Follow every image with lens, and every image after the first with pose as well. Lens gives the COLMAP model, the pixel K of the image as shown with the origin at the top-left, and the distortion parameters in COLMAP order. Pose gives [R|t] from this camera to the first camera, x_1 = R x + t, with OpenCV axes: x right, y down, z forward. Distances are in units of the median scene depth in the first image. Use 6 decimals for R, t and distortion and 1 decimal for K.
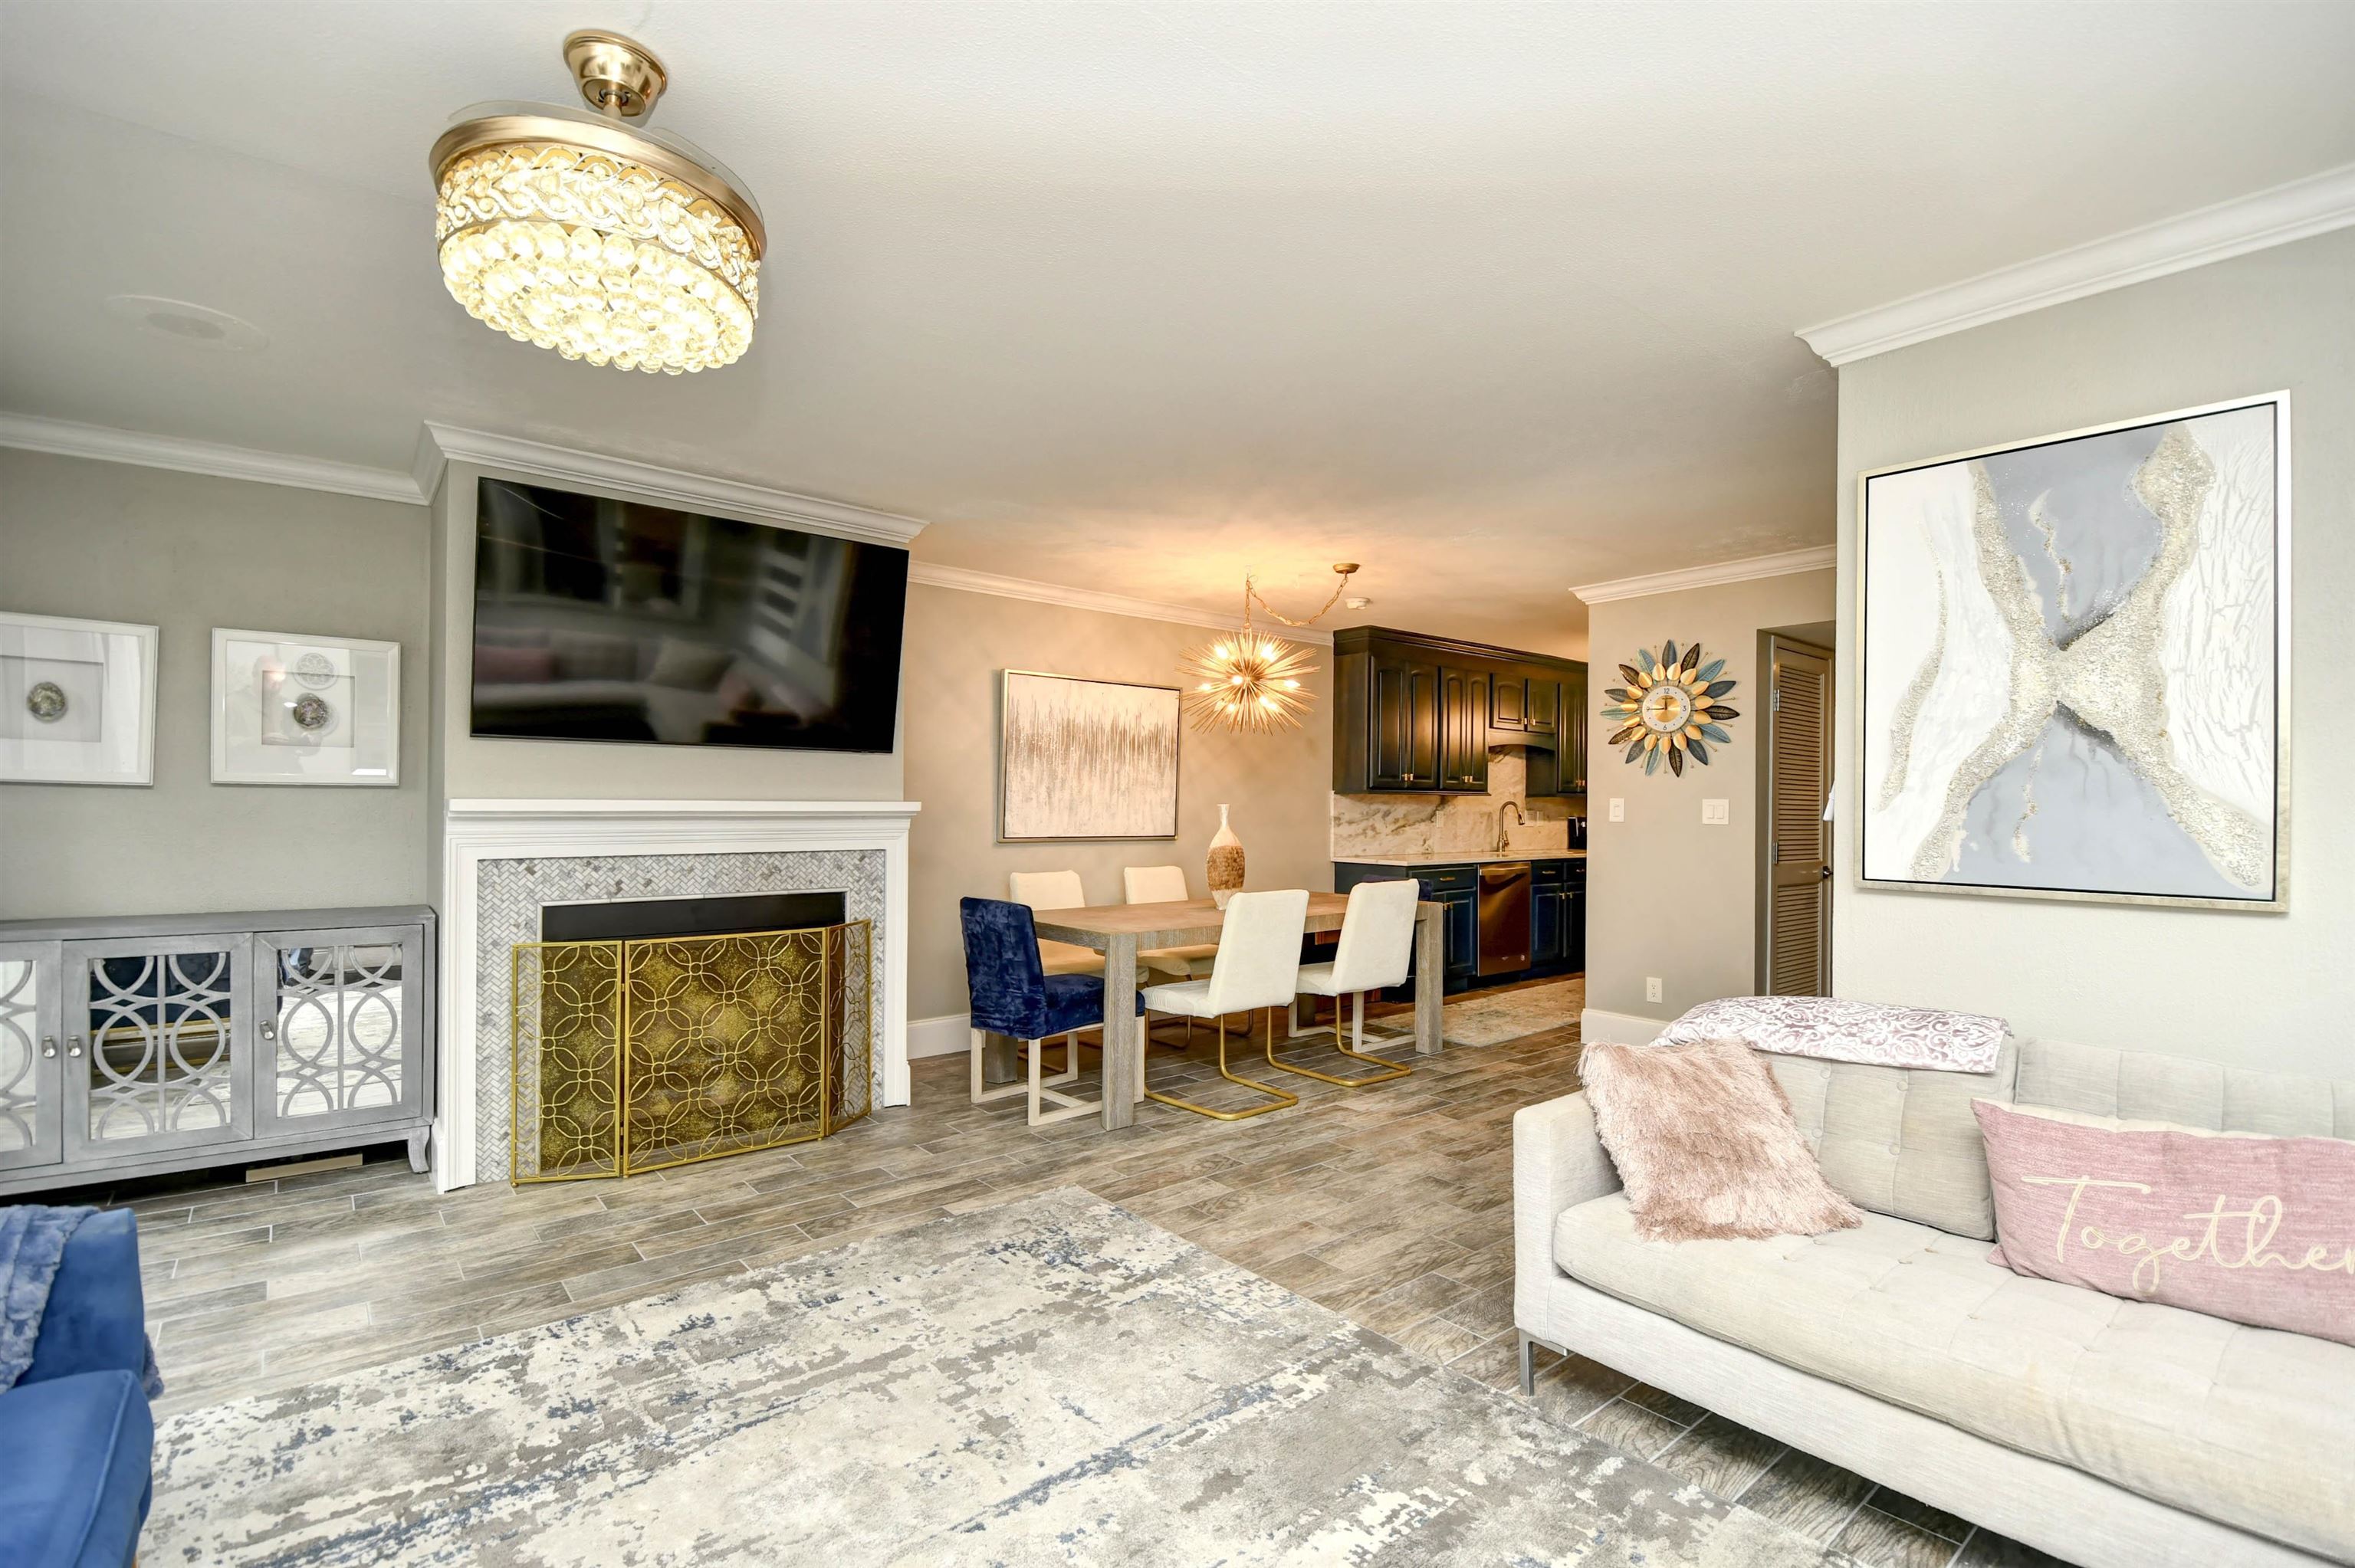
lens RADIAL K [[1065.6, 0, 1199.7], [0, 1065.6, 794.9], [0, 0, 1]] dist [0.009555, -0.018084]
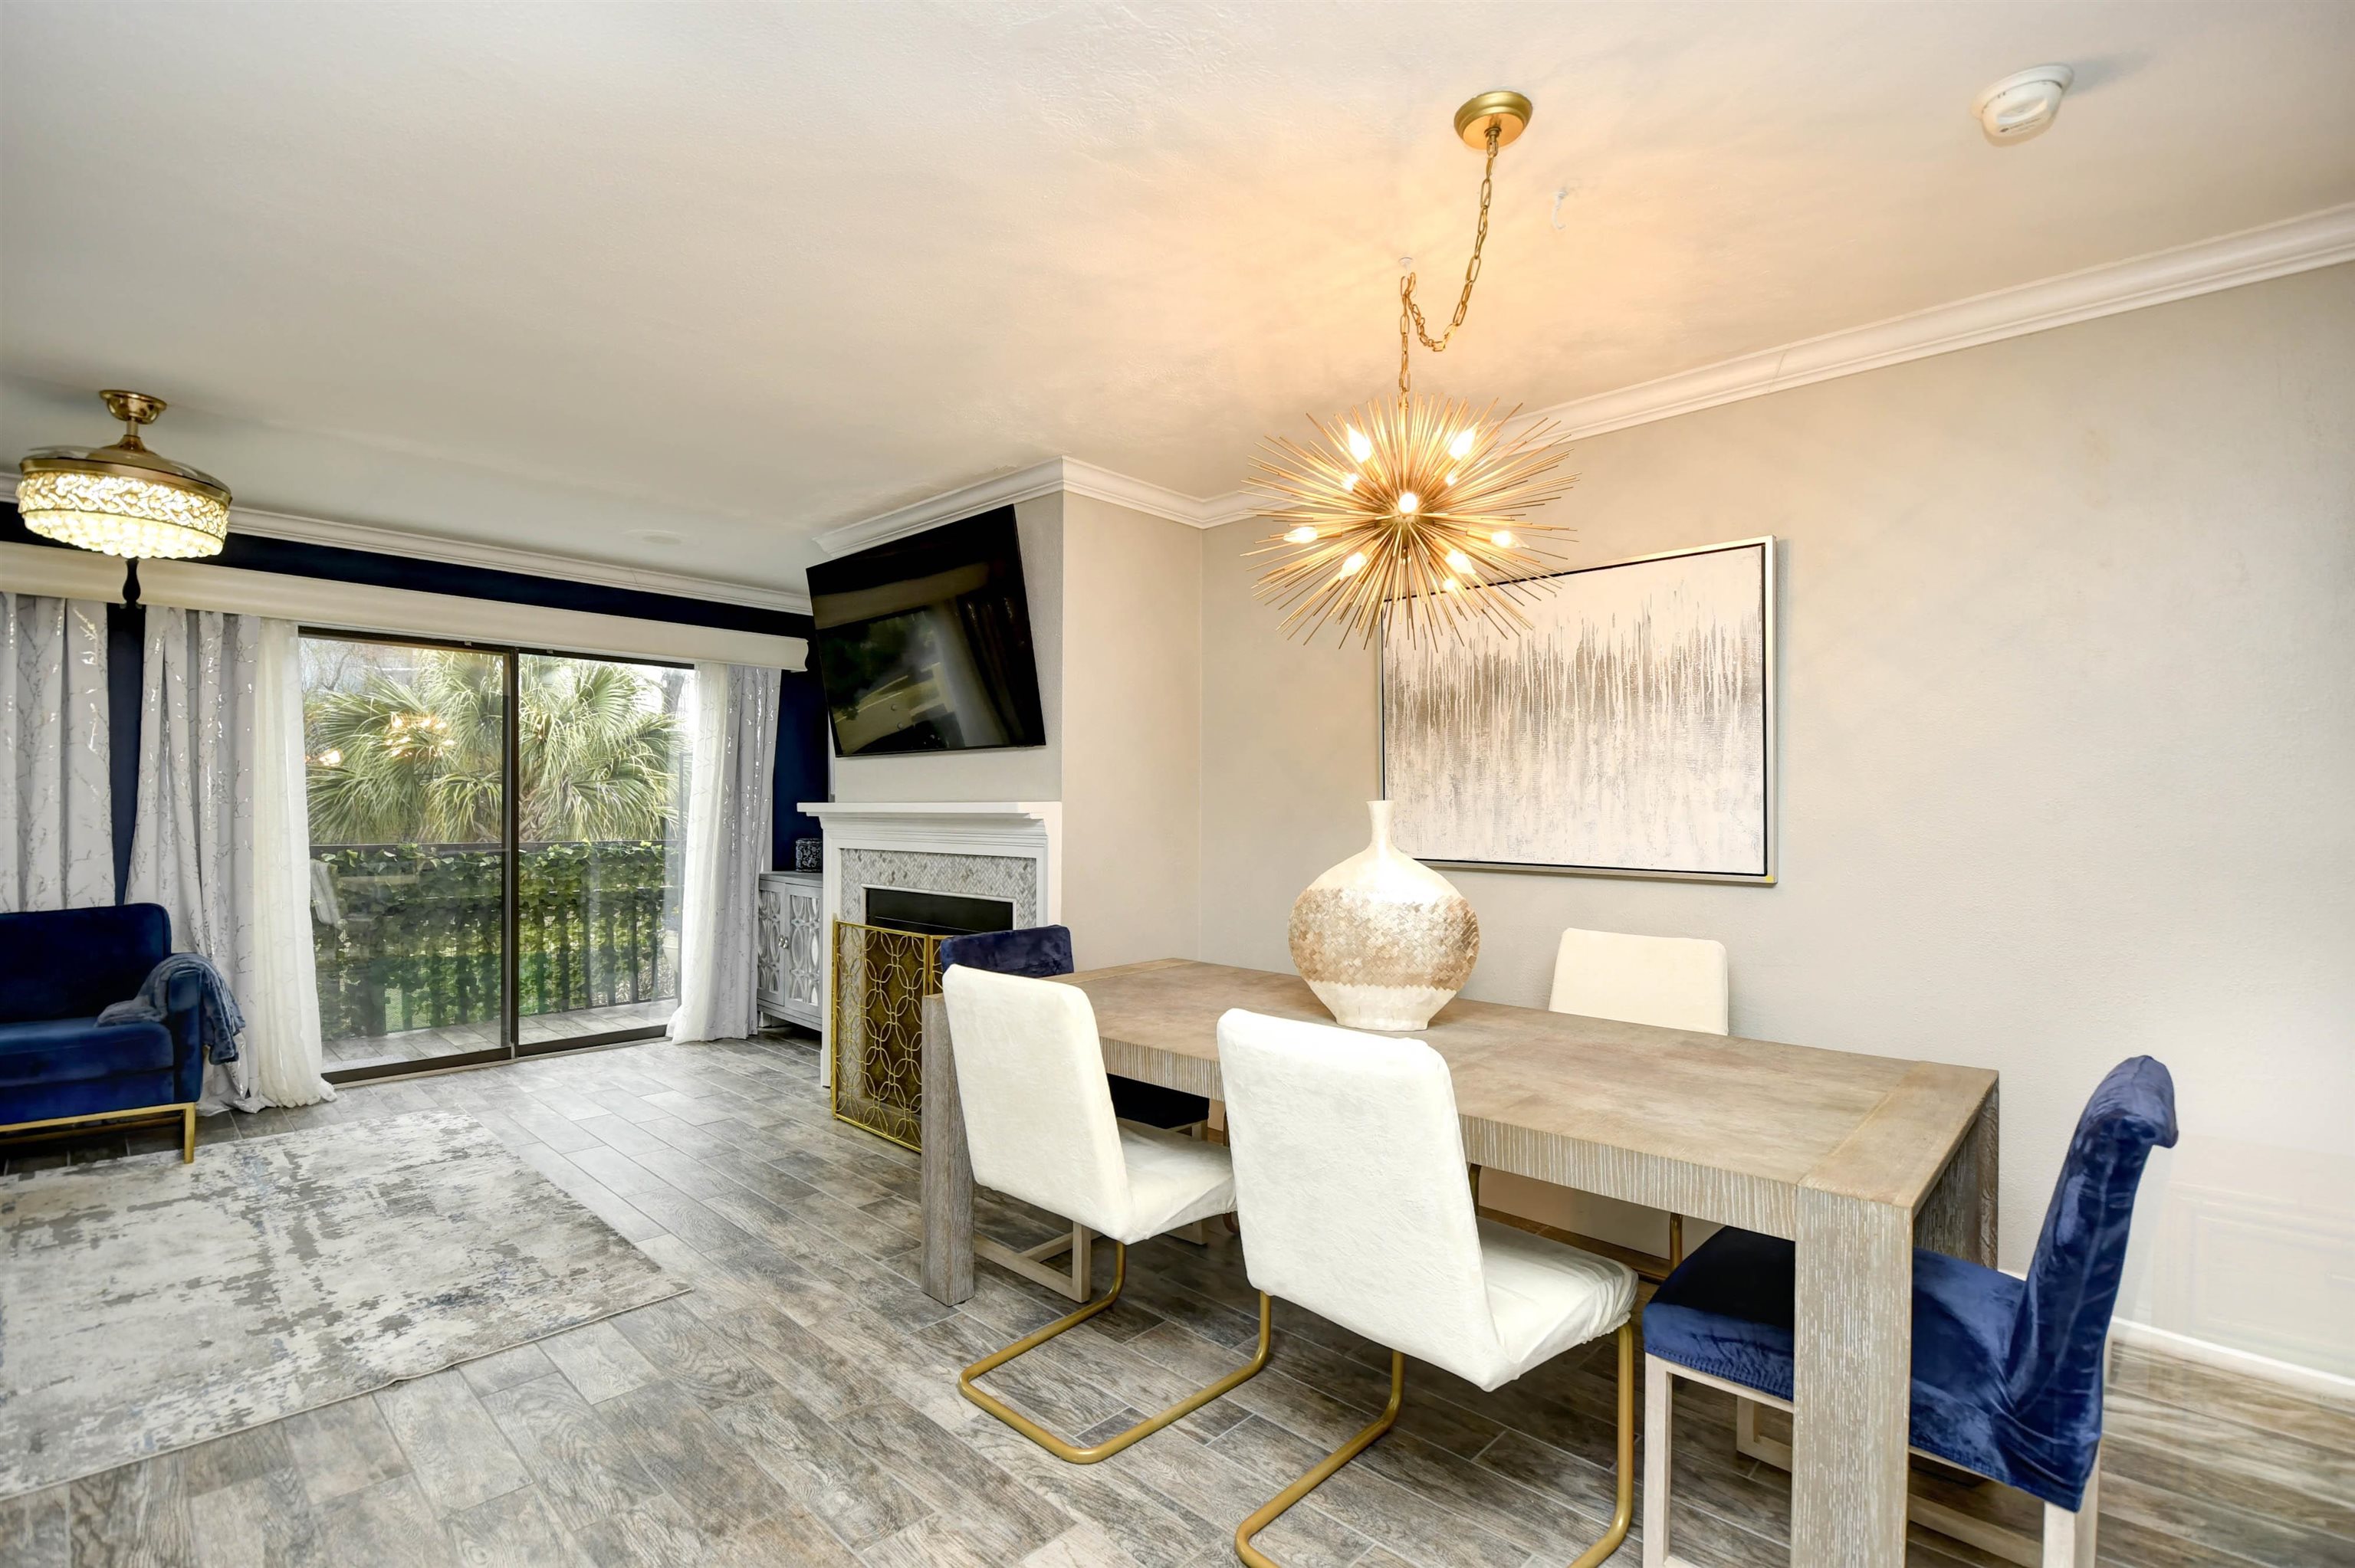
lens RADIAL K [[1065.6, 0, 1192.9], [0, 1065.6, 794.4], [0, 0, 1]] dist [0.009555, -0.018084]
pose [[0.101515, -0.020417, -0.994624, 0.692961], [0.007272, 0.999778, -0.019781, 0.021378], [0.994807, -0.005225, 0.101641, 1.268518]]
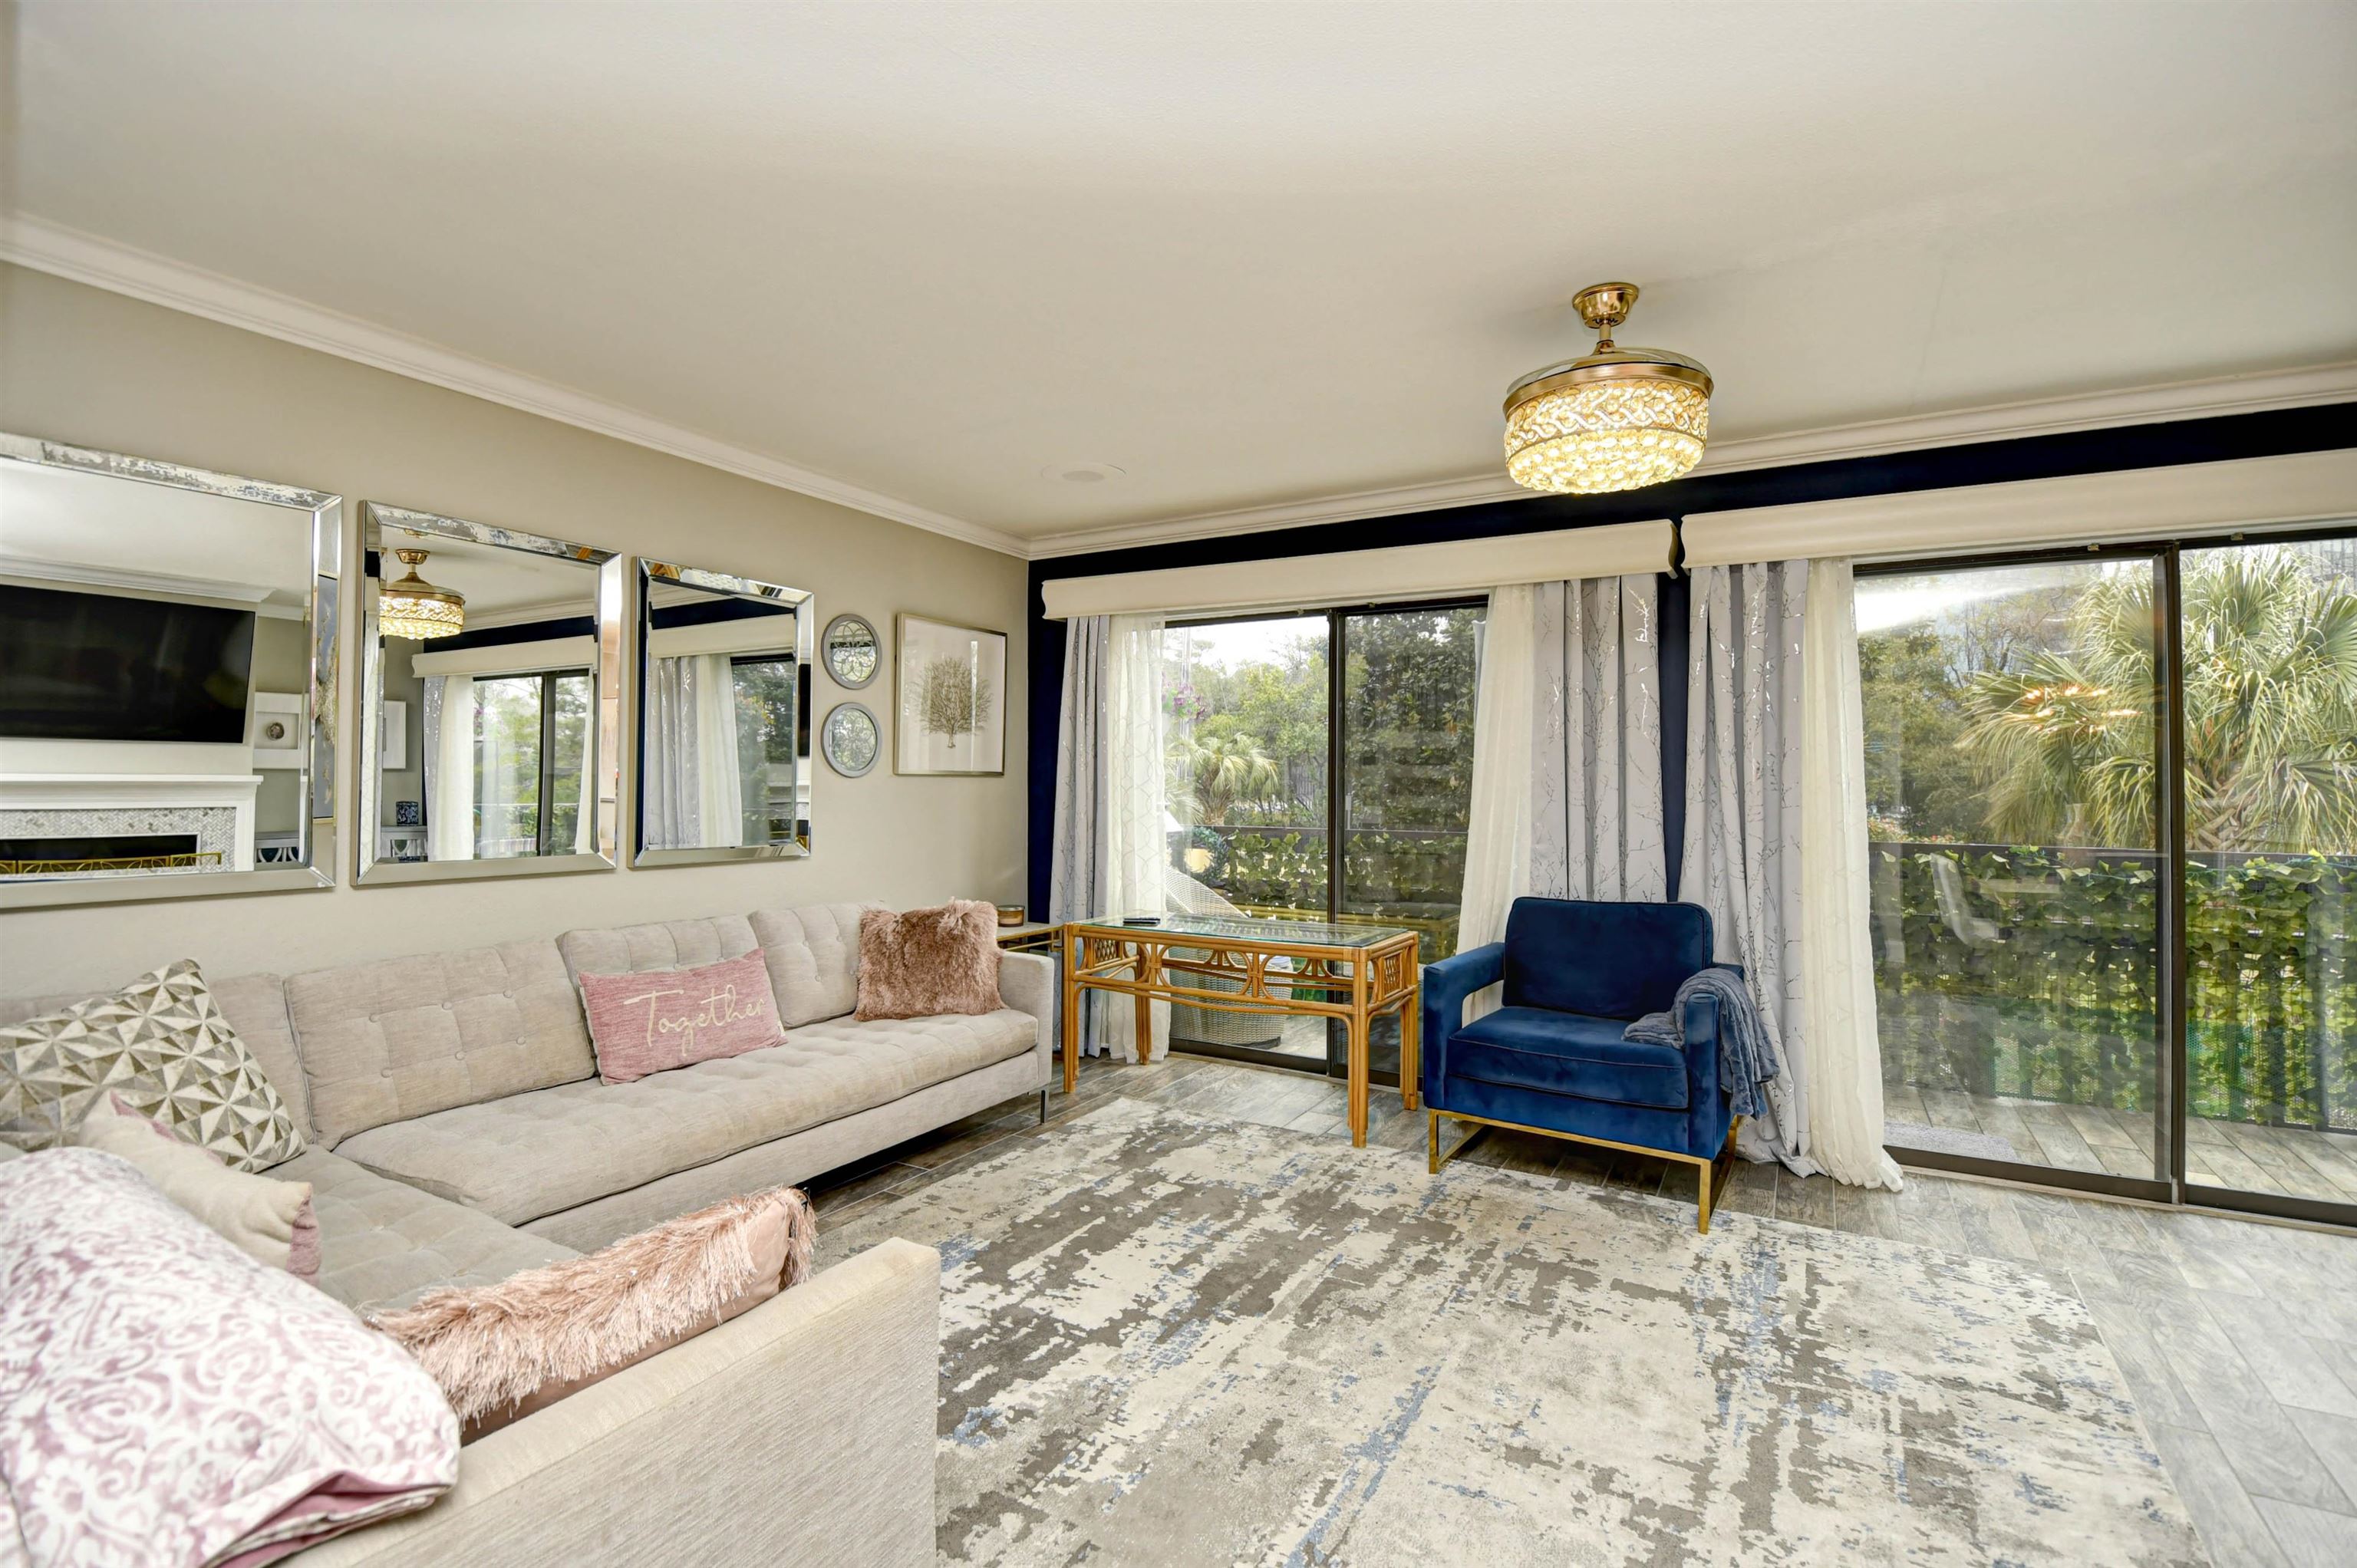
lens RADIAL K [[1066.6, 0, 1181.8], [0, 1066.6, 771.4], [0, 0, 1]] dist [0.009555, -0.018084]
pose [[-0.945377, -0.021876, -0.325245, 0.240848], [-0.014157, 0.999560, -0.026082, 0.016086], [0.325673, -0.020053, -0.945270, 1.071288]]
